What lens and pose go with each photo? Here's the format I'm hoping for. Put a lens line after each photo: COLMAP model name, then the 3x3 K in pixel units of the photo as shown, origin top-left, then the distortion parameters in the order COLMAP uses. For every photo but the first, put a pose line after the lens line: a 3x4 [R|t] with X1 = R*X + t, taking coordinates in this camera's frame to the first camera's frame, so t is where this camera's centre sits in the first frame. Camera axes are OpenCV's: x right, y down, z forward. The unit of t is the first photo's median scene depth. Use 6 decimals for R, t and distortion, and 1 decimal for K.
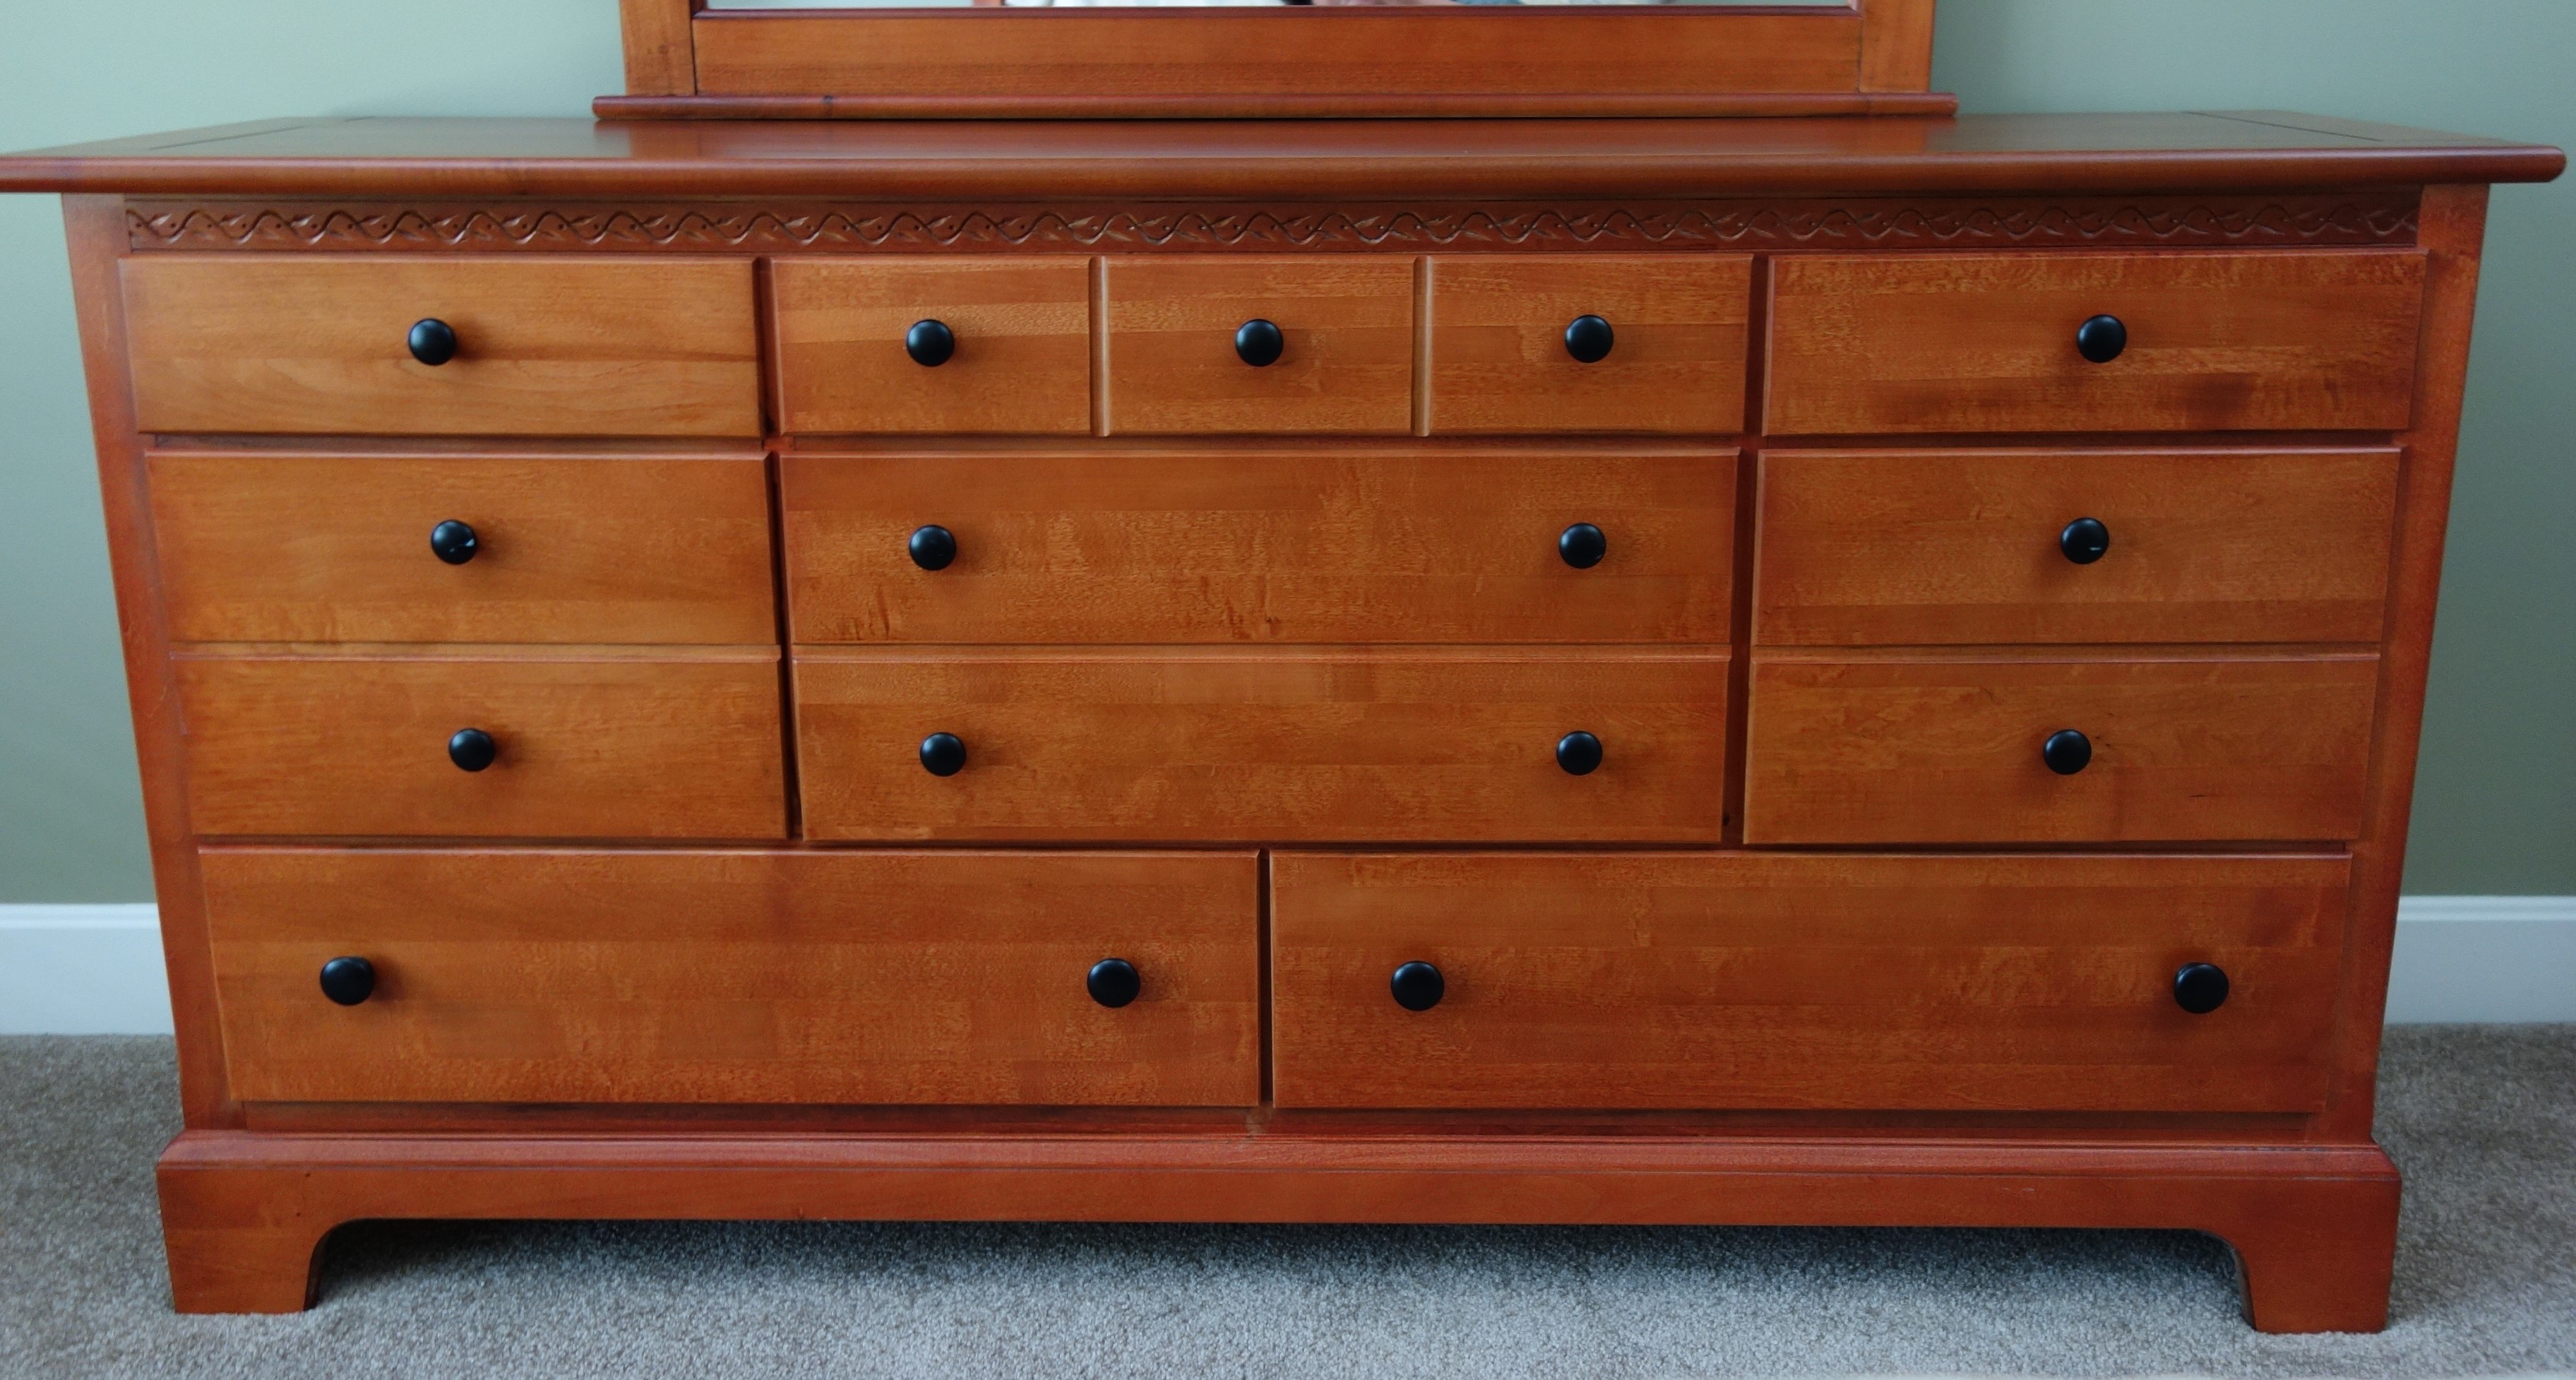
lens RADIAL K [[2266.3, 0, 1291.9], [0, 2266.3, 569.3], [0, 0, 1]] dist [0.010064, -0.008093]
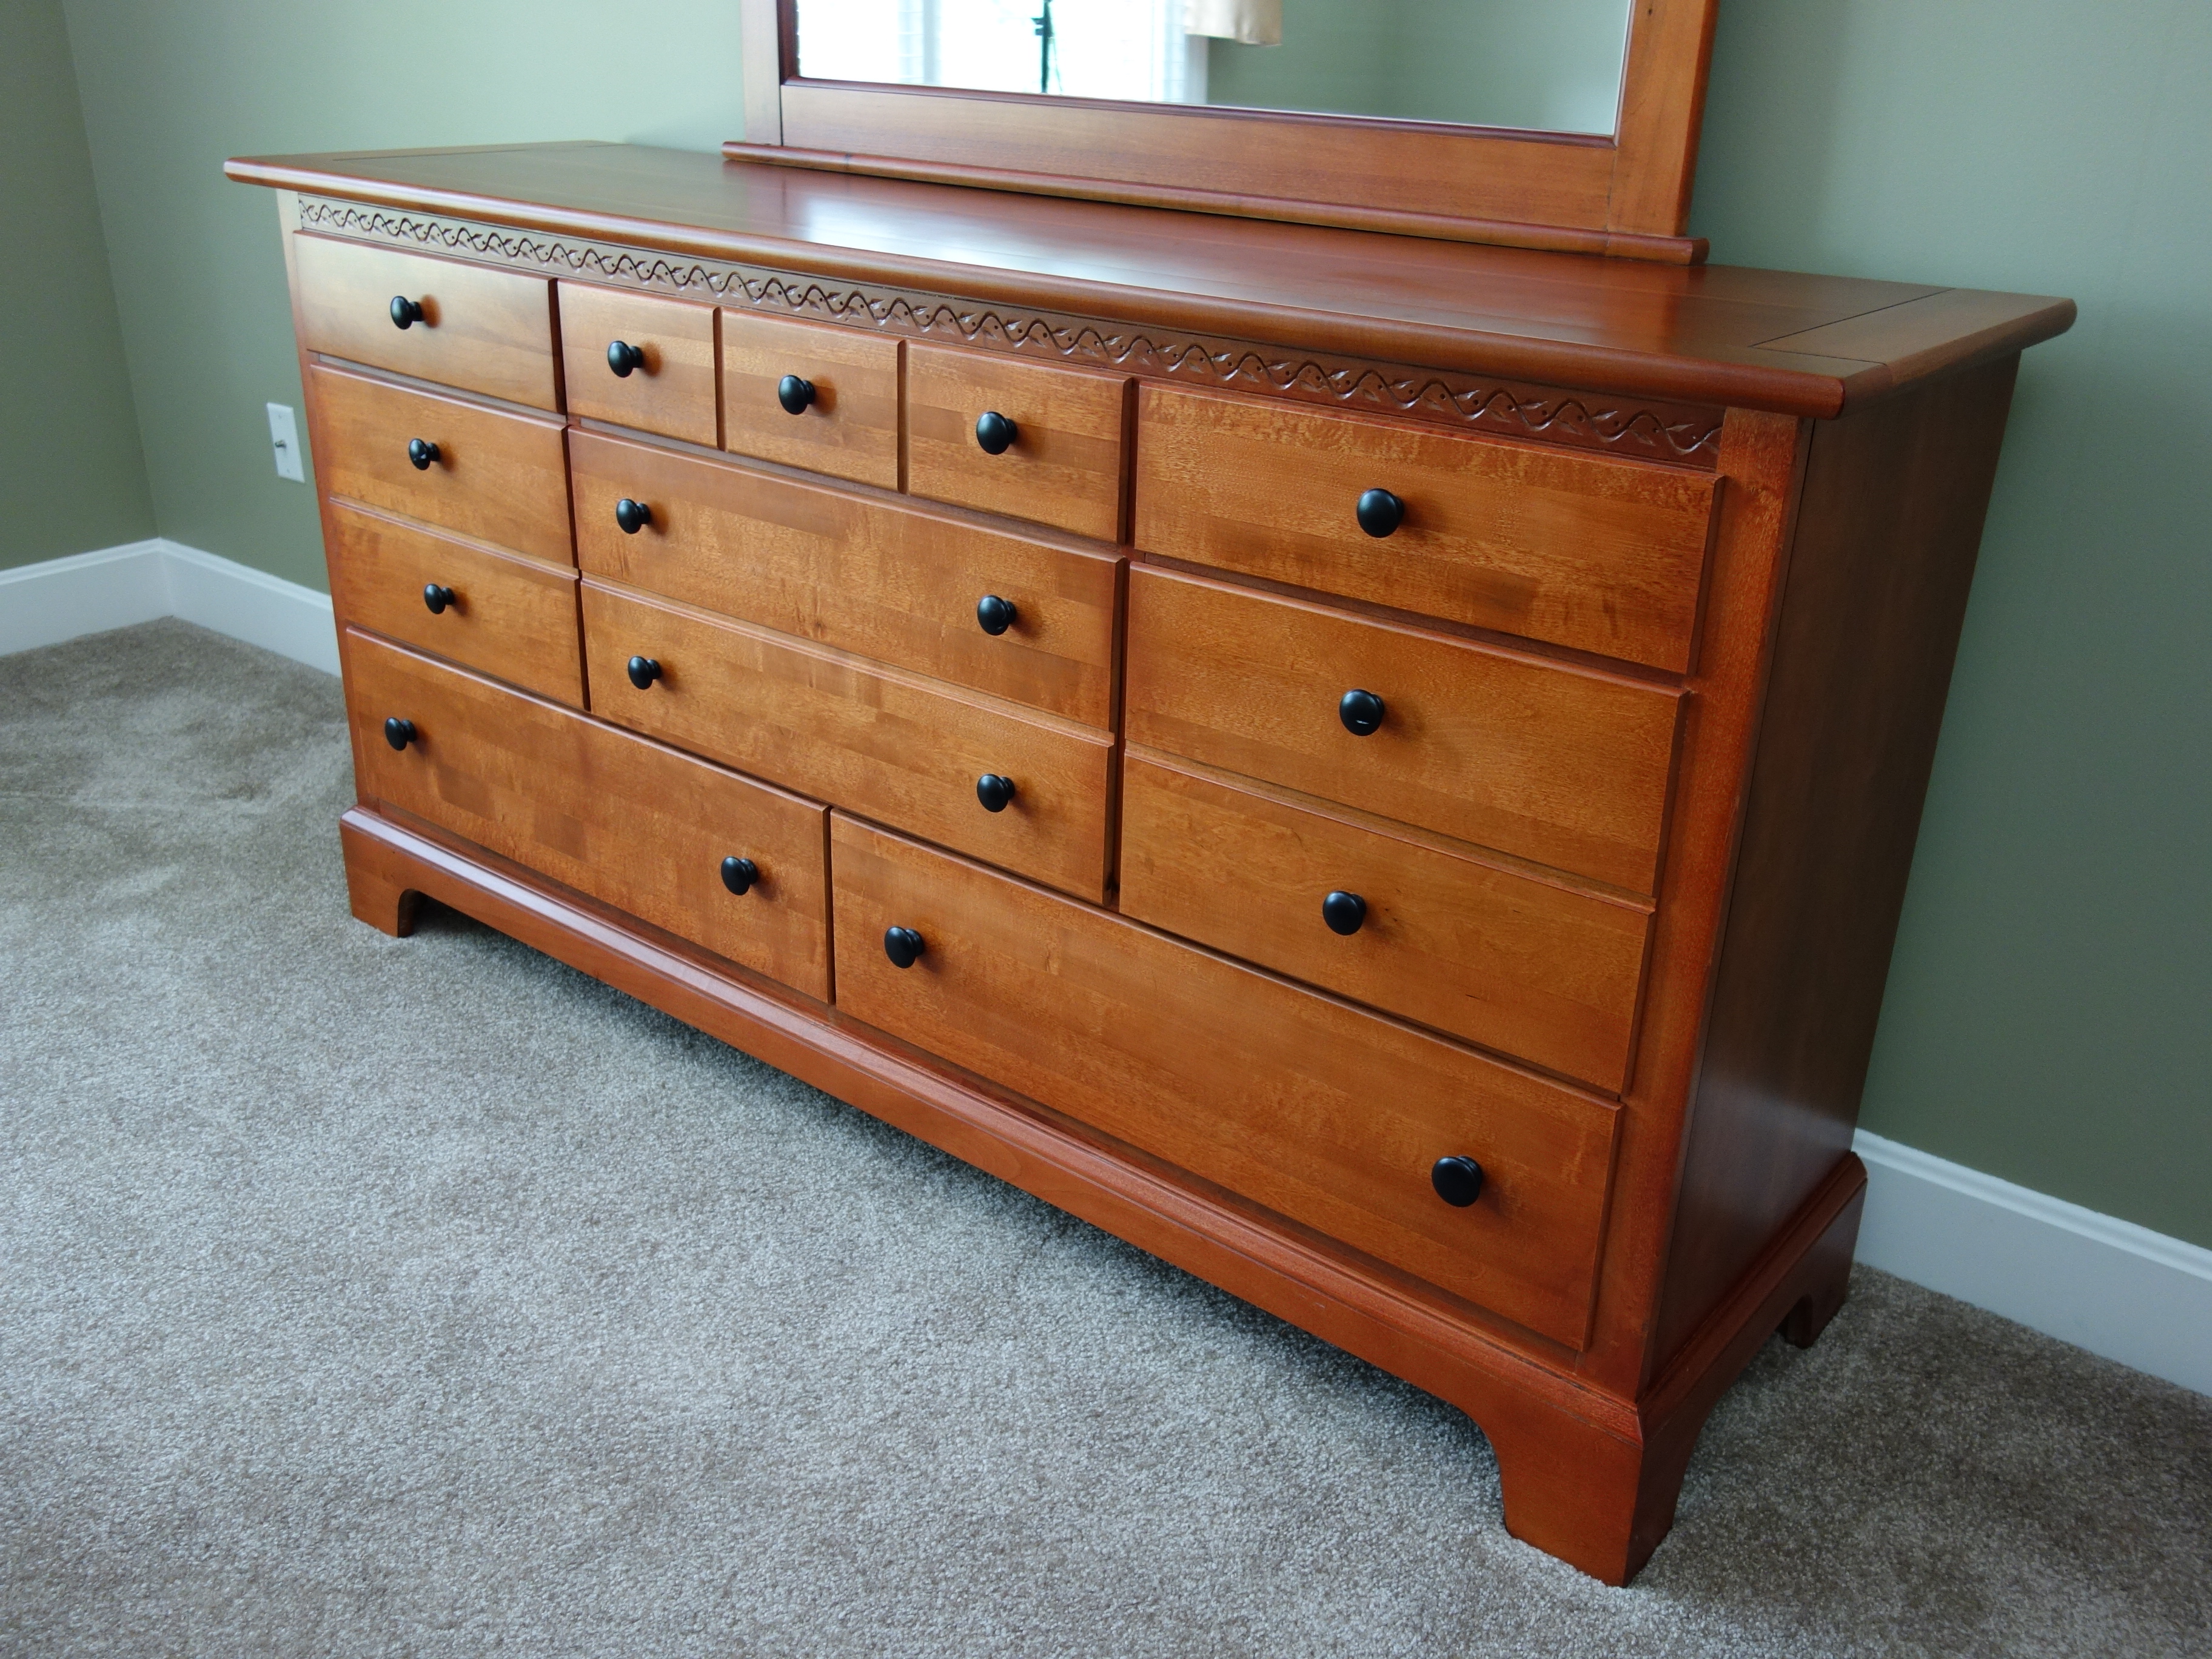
lens RADIAL K [[1950.1, 0, 1106.0], [0, 1950.1, 829.5], [0, 0, 1]] dist [0.007686, -0.008998]
pose [[0.788906, 0.266102, -0.553911, 0.725892], [-0.182385, 0.962156, 0.202463, -0.112776], [0.586825, -0.058700, 0.807583, 0.227581]]
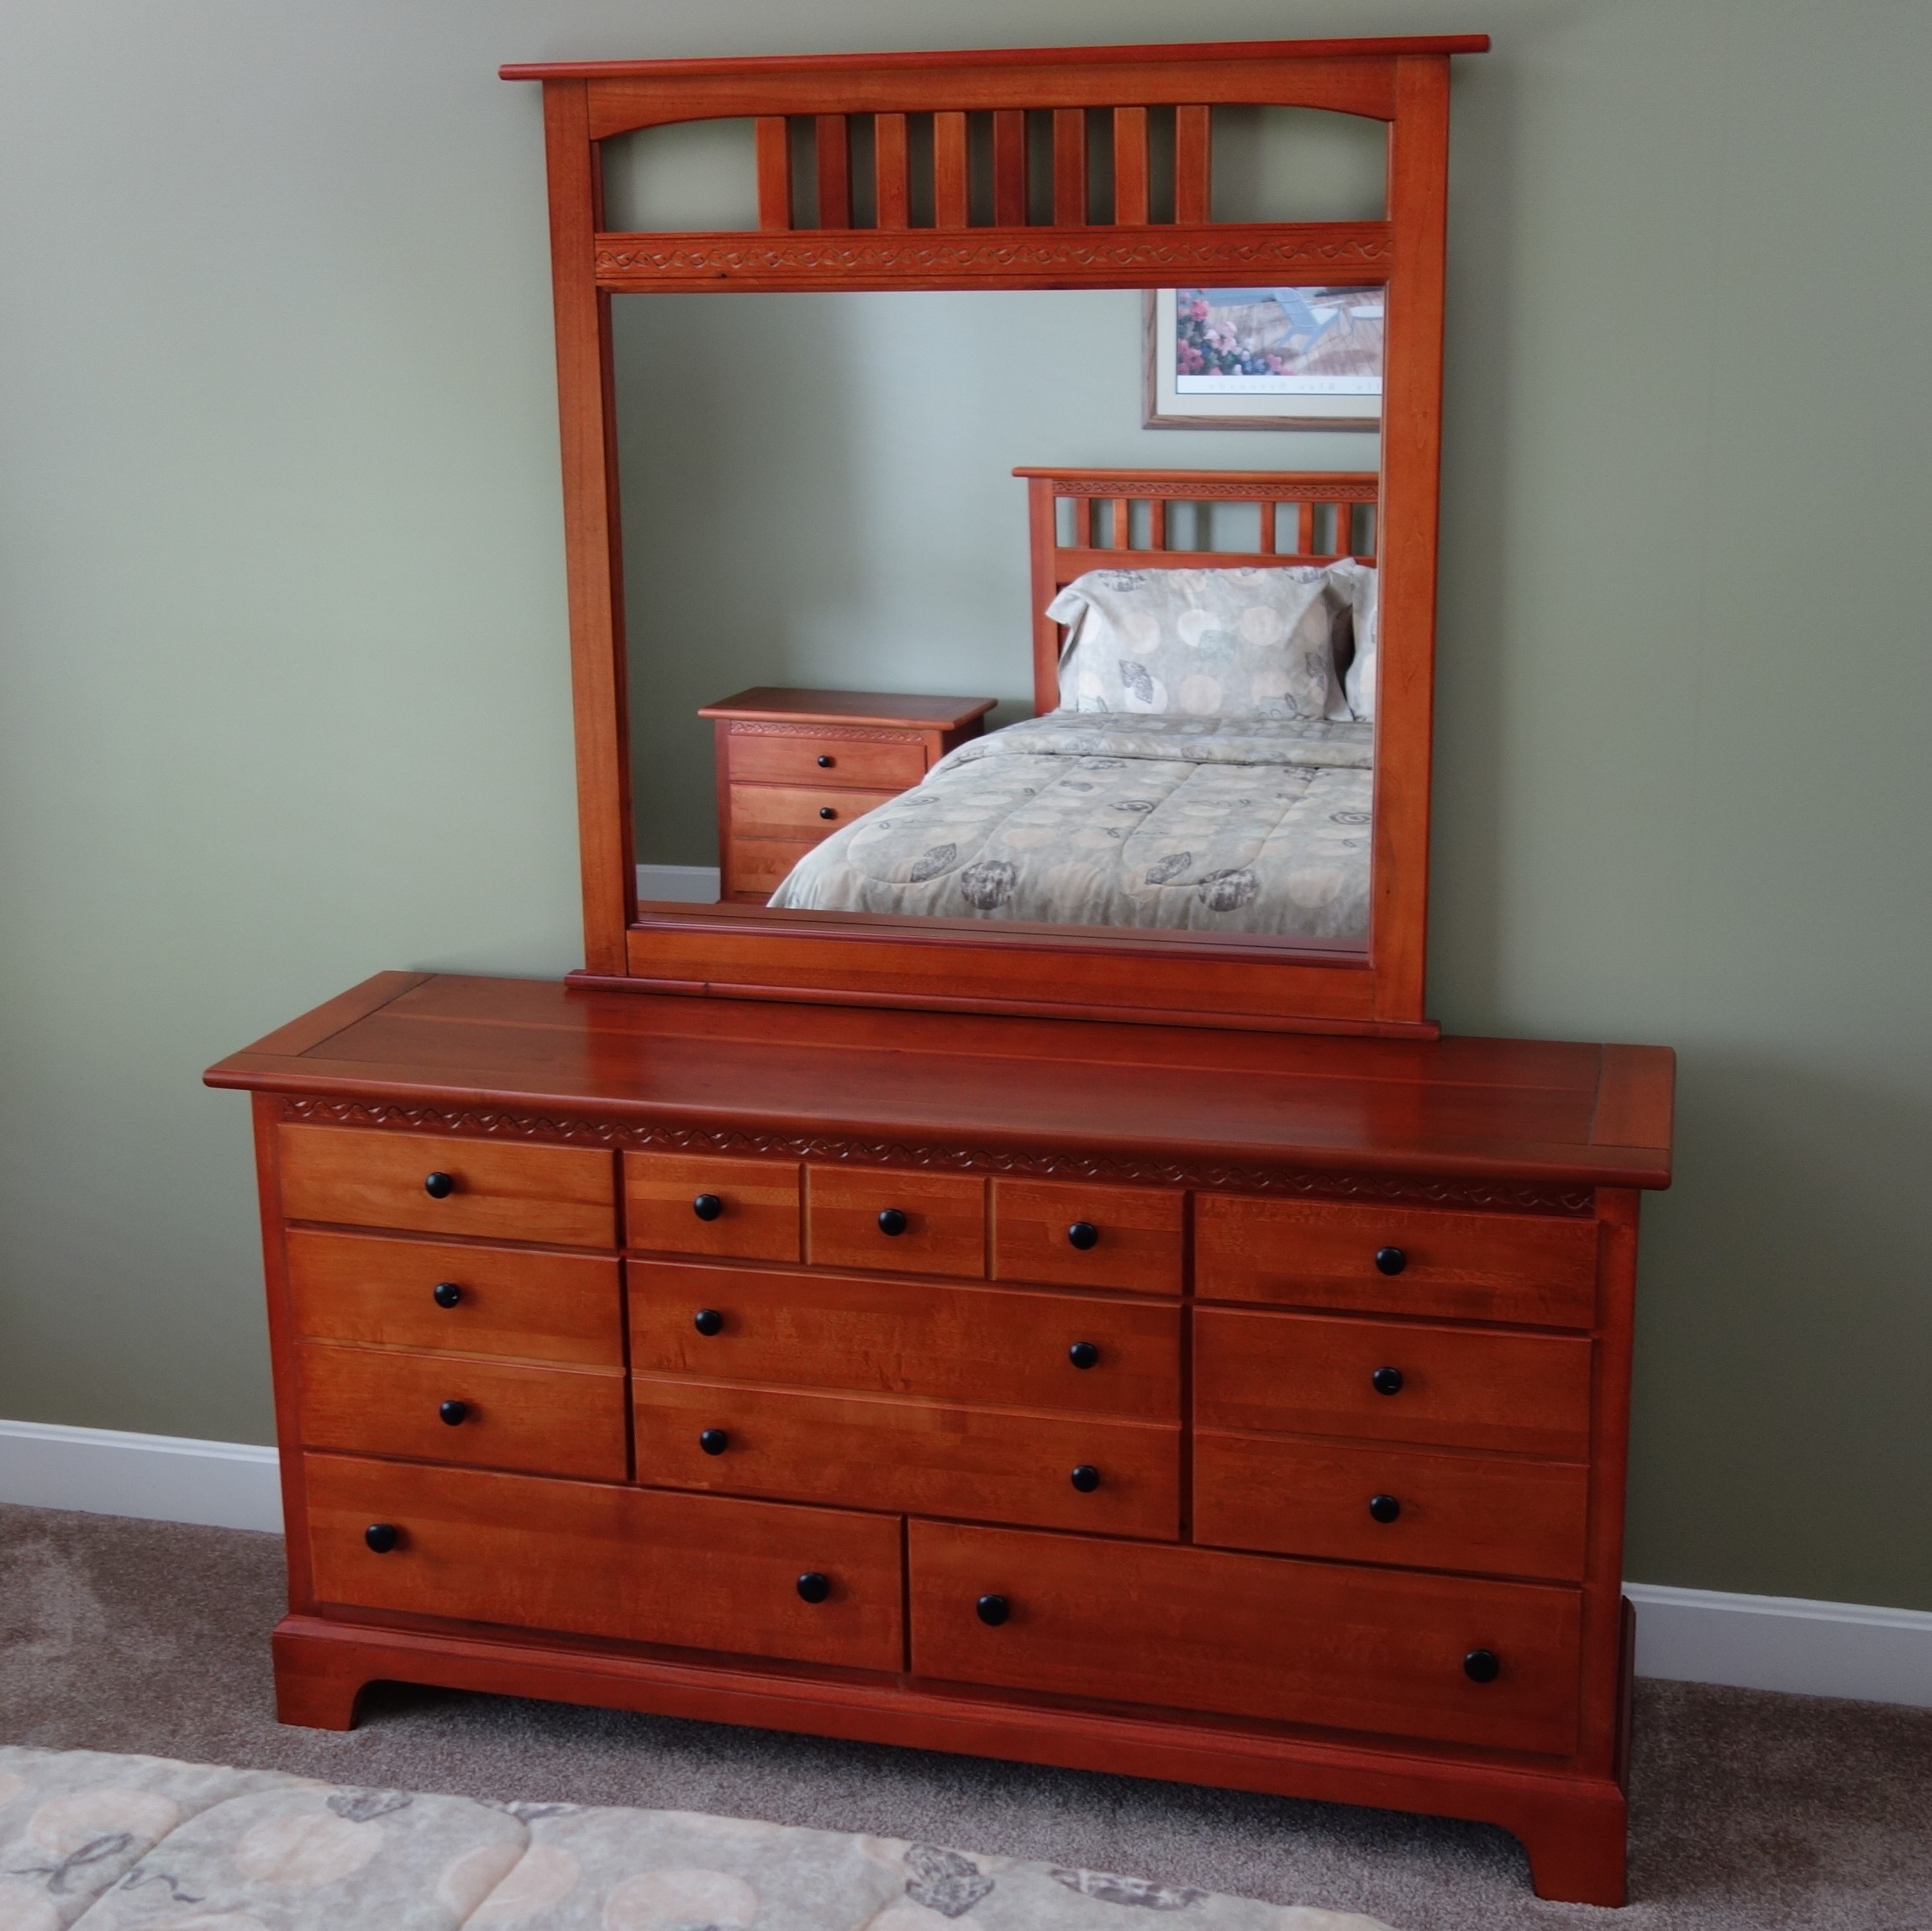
lens RADIAL K [[2673.8, 0, 980.7], [0, 2673.8, 903.0], [0, 0, 1]] dist [0.013196, -0.011114]
pose [[0.972367, 0.047106, -0.228657, 0.469669], [-0.050235, 0.998706, -0.007883, -0.309433], [0.227989, 0.019151, 0.973475, -0.880678]]
